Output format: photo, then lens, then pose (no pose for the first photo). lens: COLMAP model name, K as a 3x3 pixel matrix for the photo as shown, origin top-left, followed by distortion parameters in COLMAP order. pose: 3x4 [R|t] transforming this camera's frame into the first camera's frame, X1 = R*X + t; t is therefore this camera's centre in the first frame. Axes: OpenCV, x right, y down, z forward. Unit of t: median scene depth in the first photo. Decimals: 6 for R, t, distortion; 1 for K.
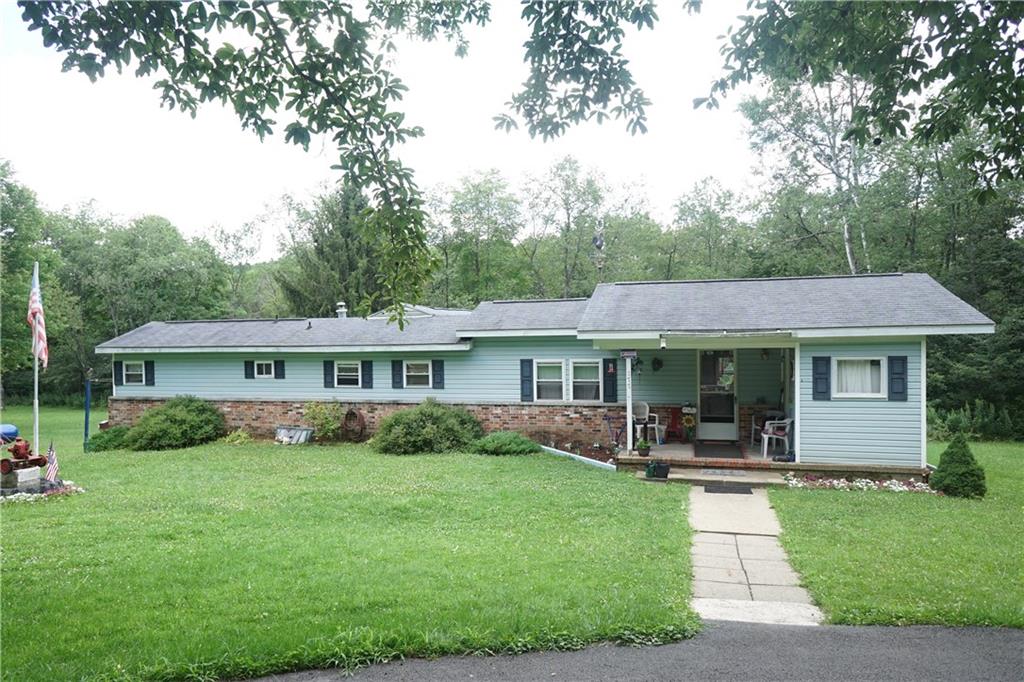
lens RADIAL K [[691.9, 0, 508.6], [0, 691.9, 339.3], [0, 0, 1]] dist [-0.036717, 0.037889]
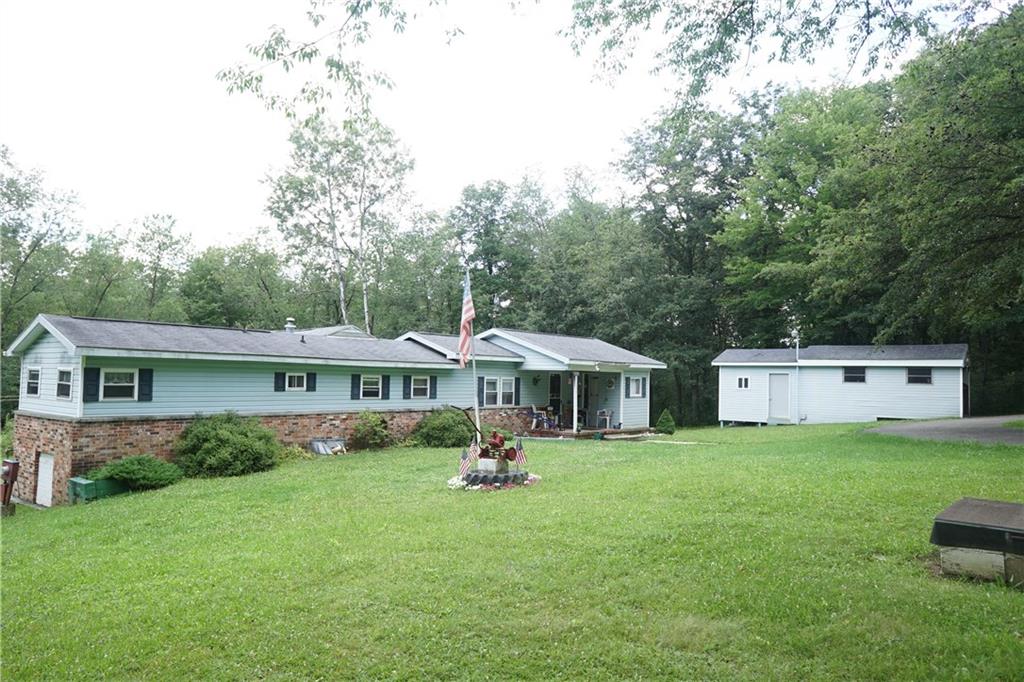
lens RADIAL K [[691.9, 0, 511.6], [0, 691.9, 344.2], [0, 0, 1]] dist [-0.036717, 0.037889]
pose [[0.400813, 0.058096, 0.914316, -1.201298], [-0.051188, 0.997849, -0.040964, 0.016556], [-0.914729, -0.030383, 0.402925, 0.363257]]
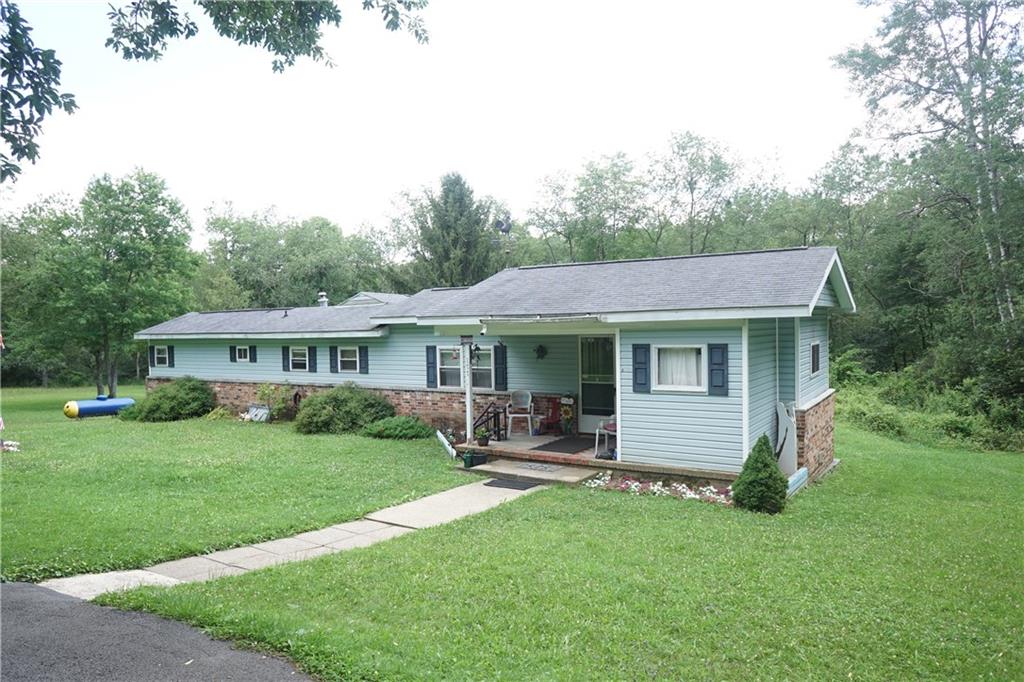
lens RADIAL K [[691.9, 0, 506.8], [0, 691.9, 346.9], [0, 0, 1]] dist [-0.036717, 0.037889]
pose [[0.953860, 0.006385, -0.300184, 0.416915], [0.001698, 0.999643, 0.026656, 0.003533], [0.300247, -0.025936, 0.953509, 0.070638]]
